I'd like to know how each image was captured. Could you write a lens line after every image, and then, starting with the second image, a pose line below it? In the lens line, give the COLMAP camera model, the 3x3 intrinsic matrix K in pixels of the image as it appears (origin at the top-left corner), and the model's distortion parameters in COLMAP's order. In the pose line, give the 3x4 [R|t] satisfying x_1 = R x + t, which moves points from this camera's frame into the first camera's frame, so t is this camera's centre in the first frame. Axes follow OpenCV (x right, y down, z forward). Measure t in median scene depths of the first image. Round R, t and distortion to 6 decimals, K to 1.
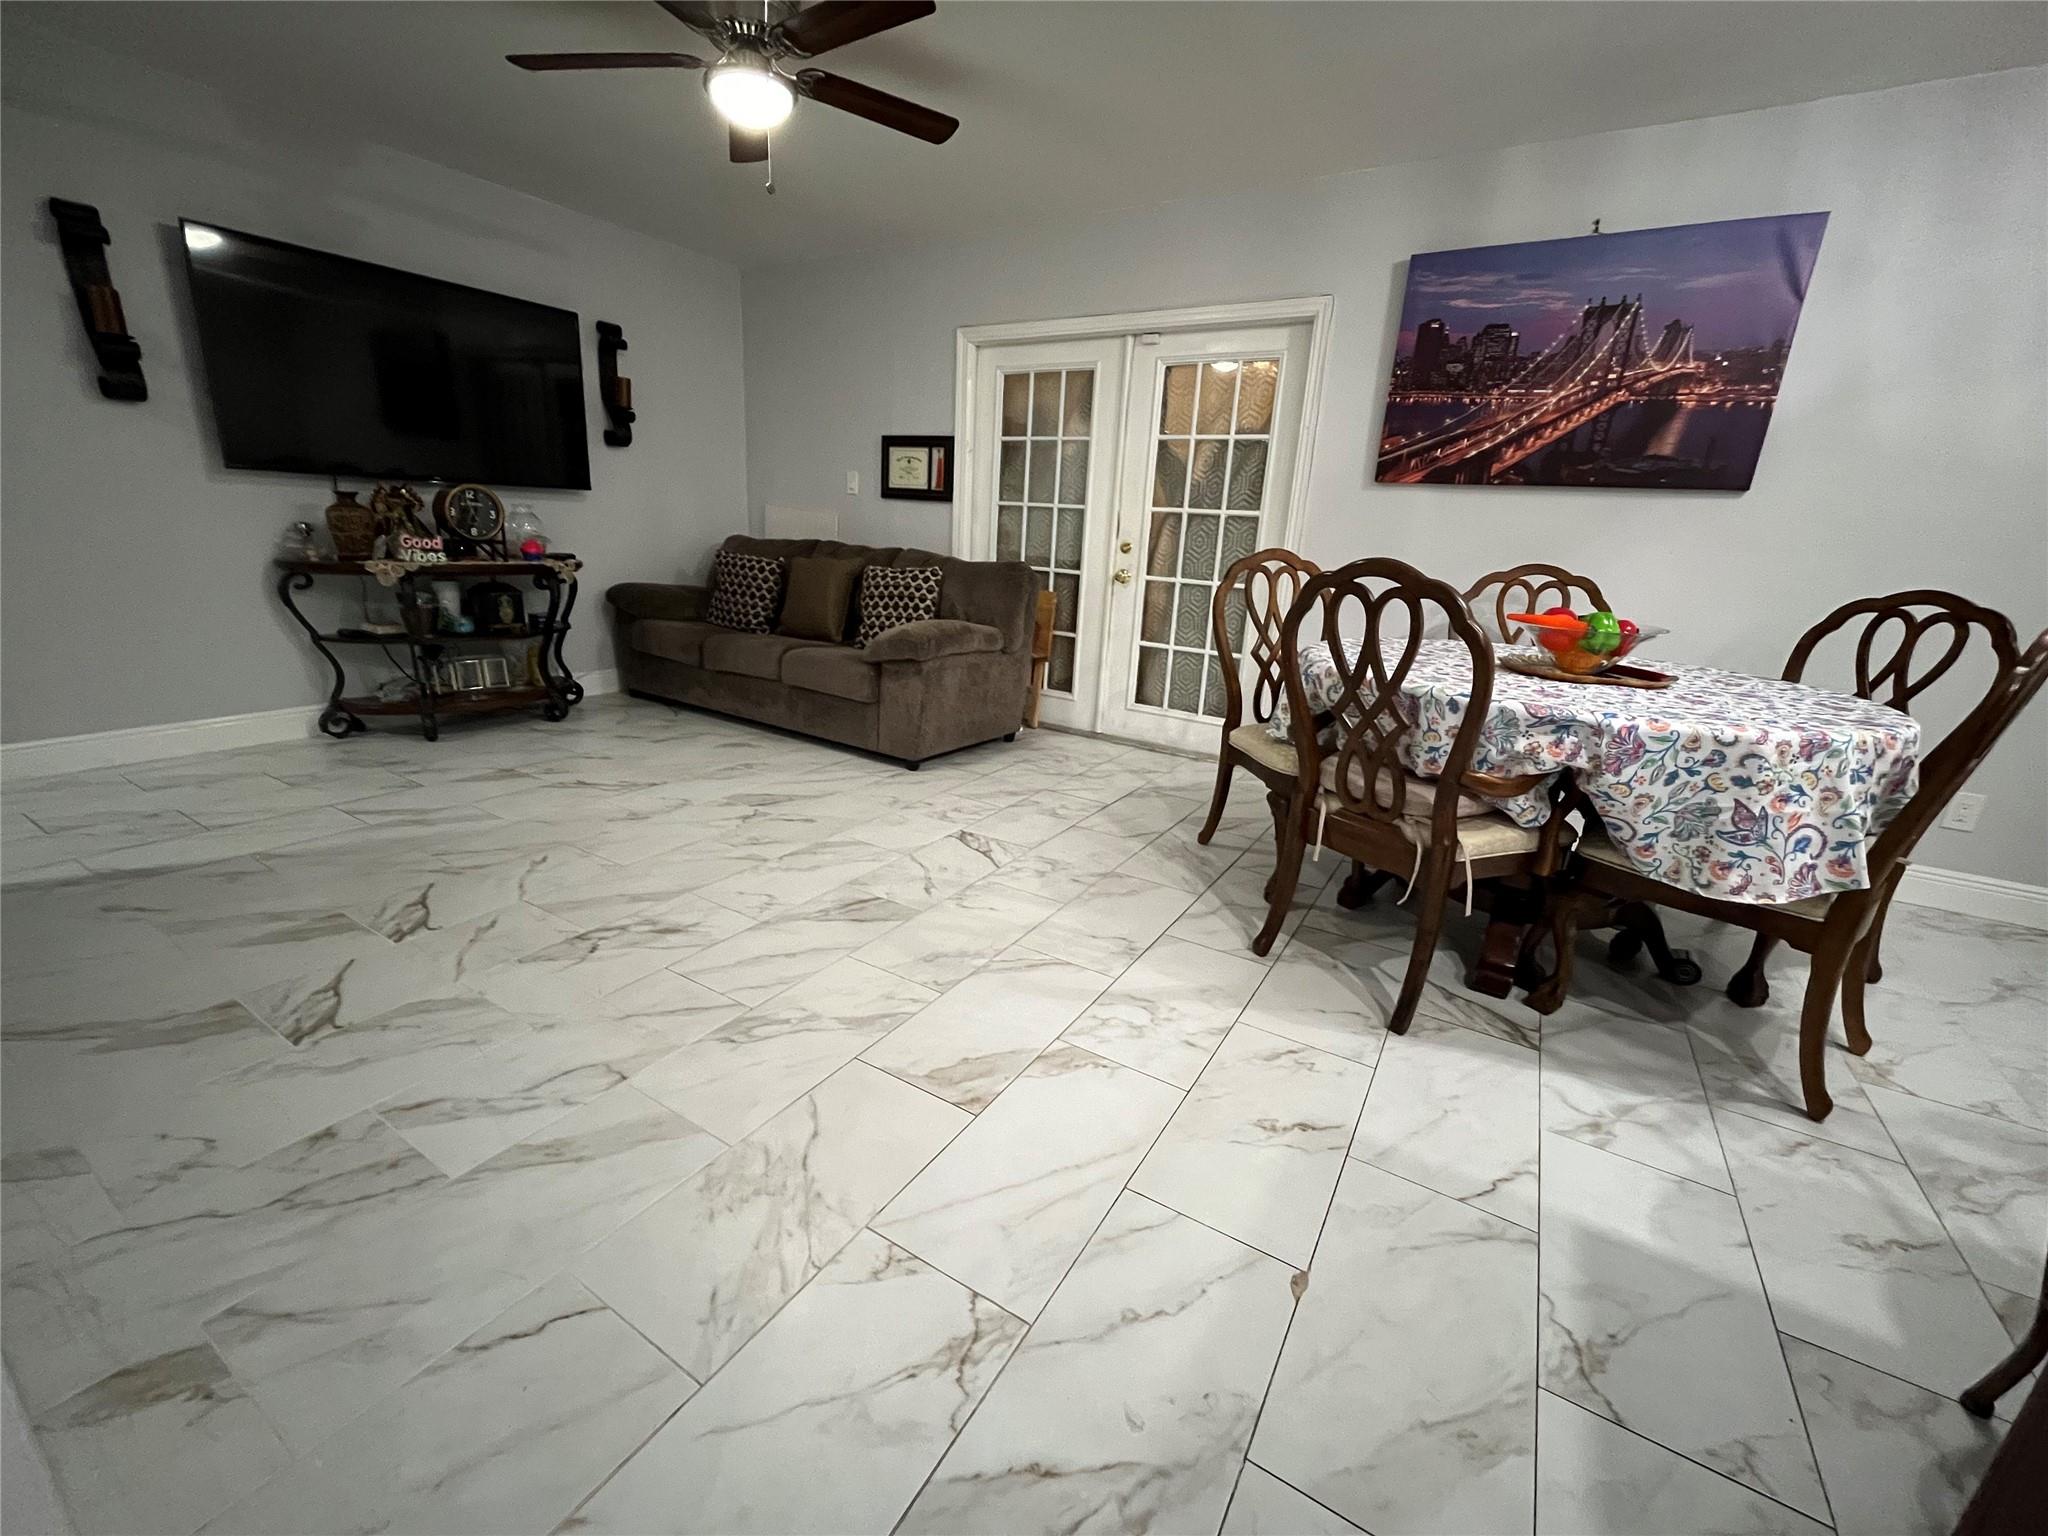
lens RADIAL K [[831.3, 0, 1023.9], [0, 831.3, 764.4], [0, 0, 1]] dist [-0.003618, 0.000157]
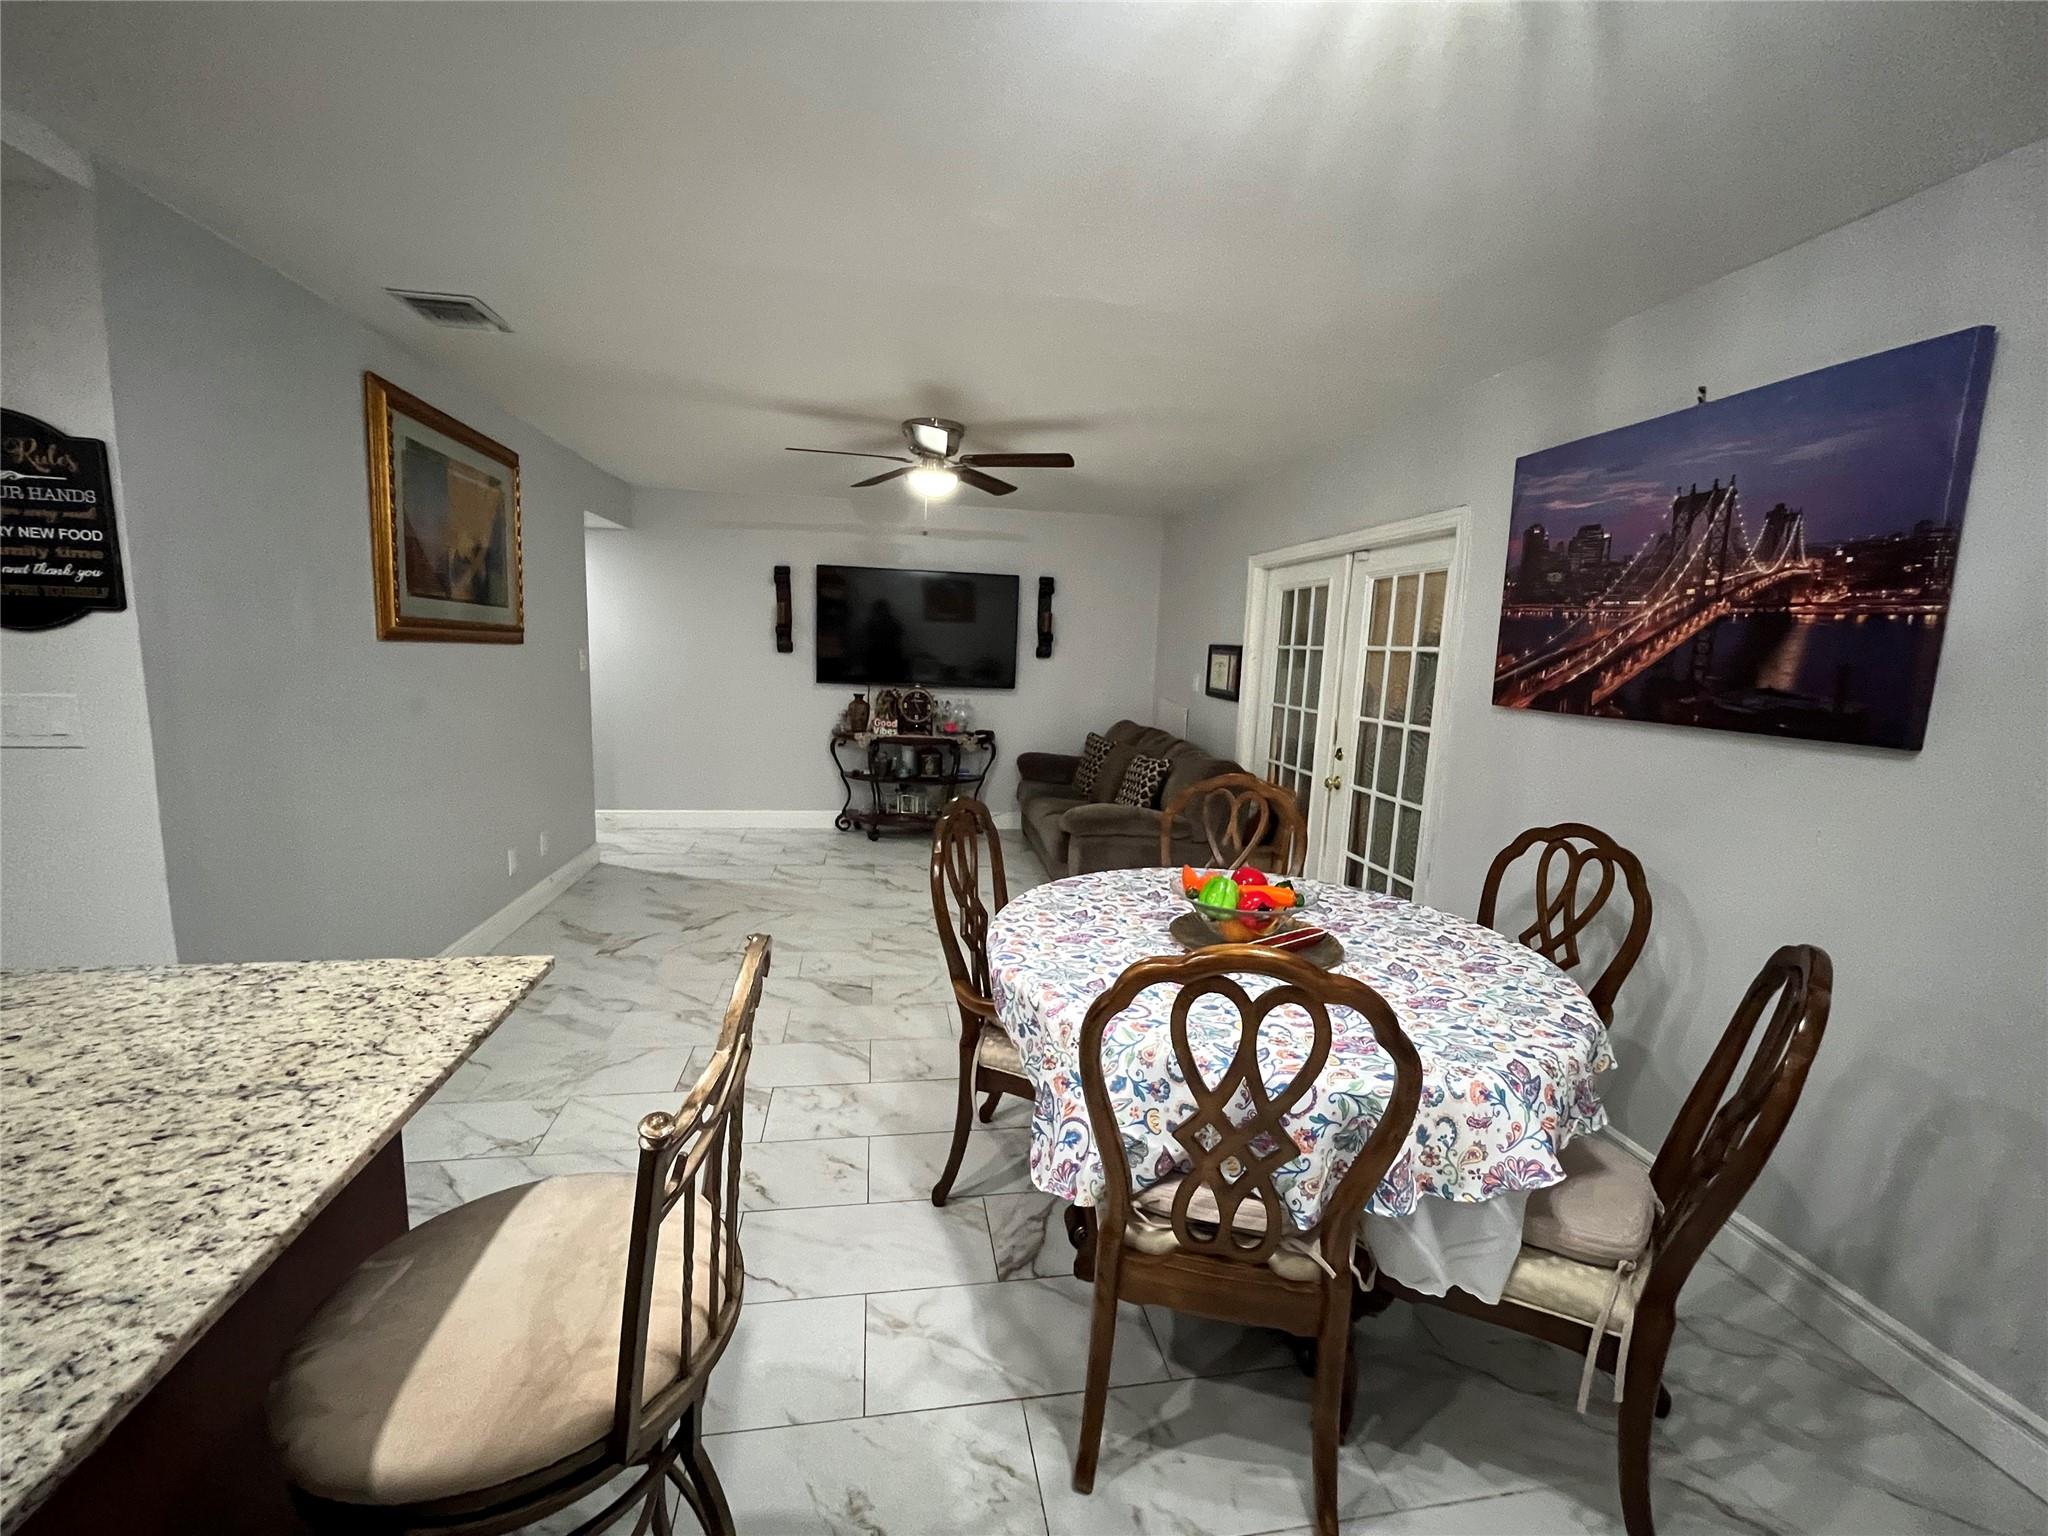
lens RADIAL K [[831.3, 0, 1022.3], [0, 831.3, 764.6], [0, 0, 1]] dist [-0.003618, 0.000157]
pose [[0.662031, 0.080433, -0.745148, 0.830488], [-0.213600, 0.973241, -0.084720, -0.120418], [0.718394, 0.215251, 0.661496, 0.123346]]
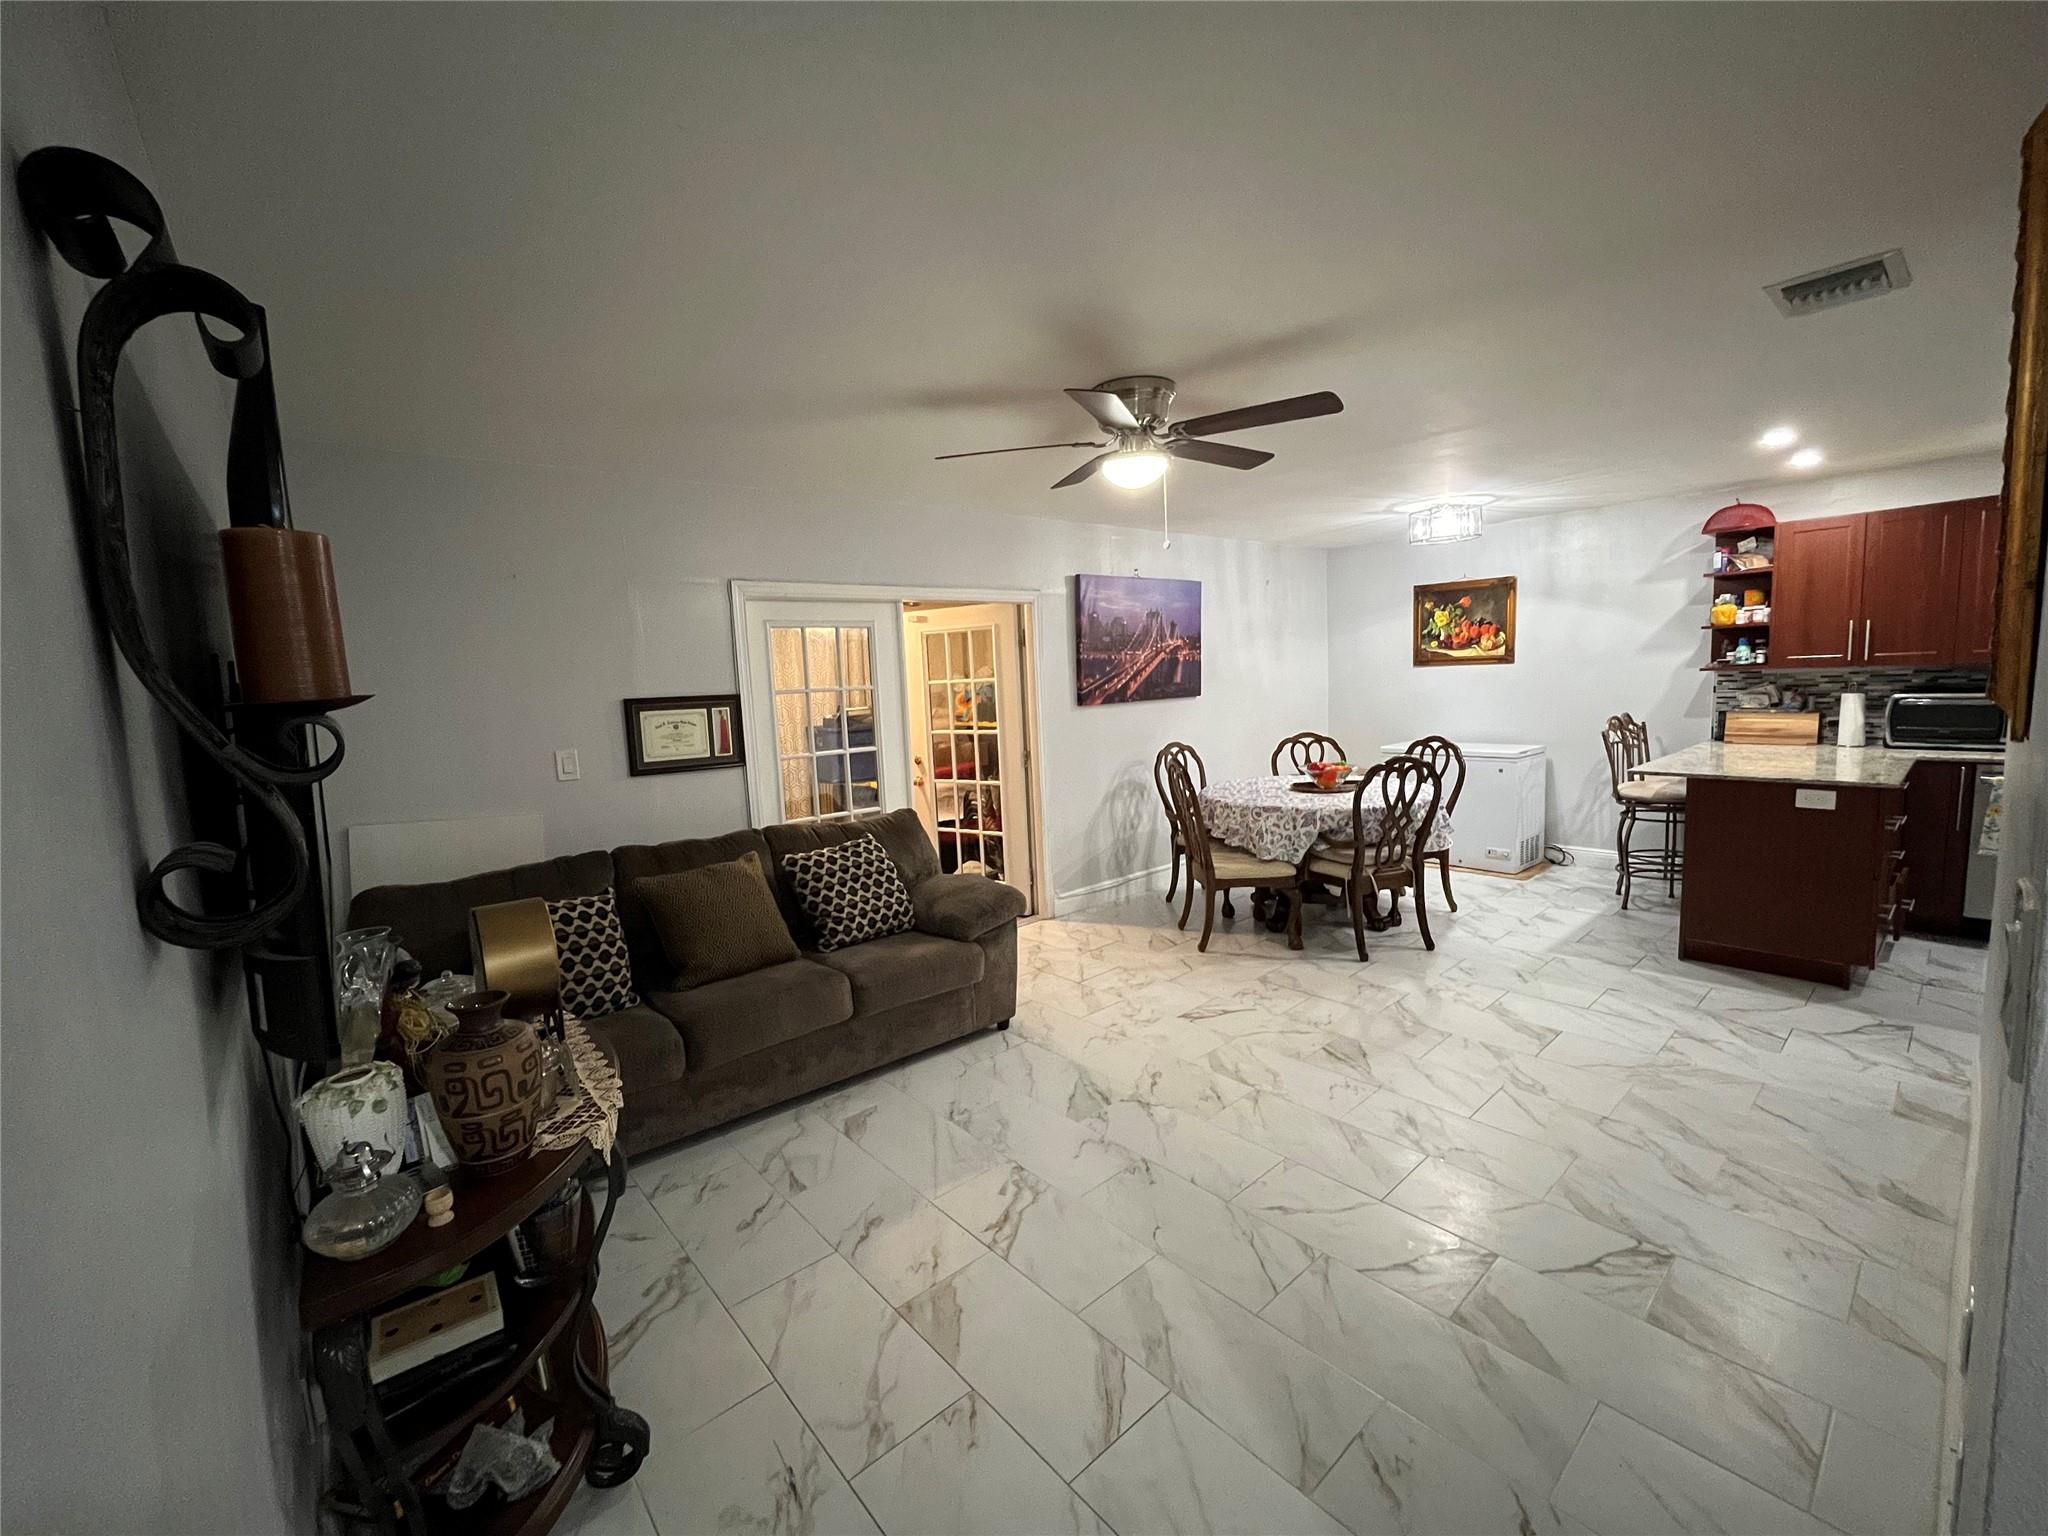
lens RADIAL K [[831.3, 0, 1022.0], [0, 831.3, 765.3], [0, 0, 1]] dist [-0.003618, 0.000157]
pose [[0.304850, -0.169708, 0.937158, -1.211291], [0.327084, 0.942803, 0.064332, -0.417441], [-0.894473, 0.286918, 0.342923, 0.672878]]
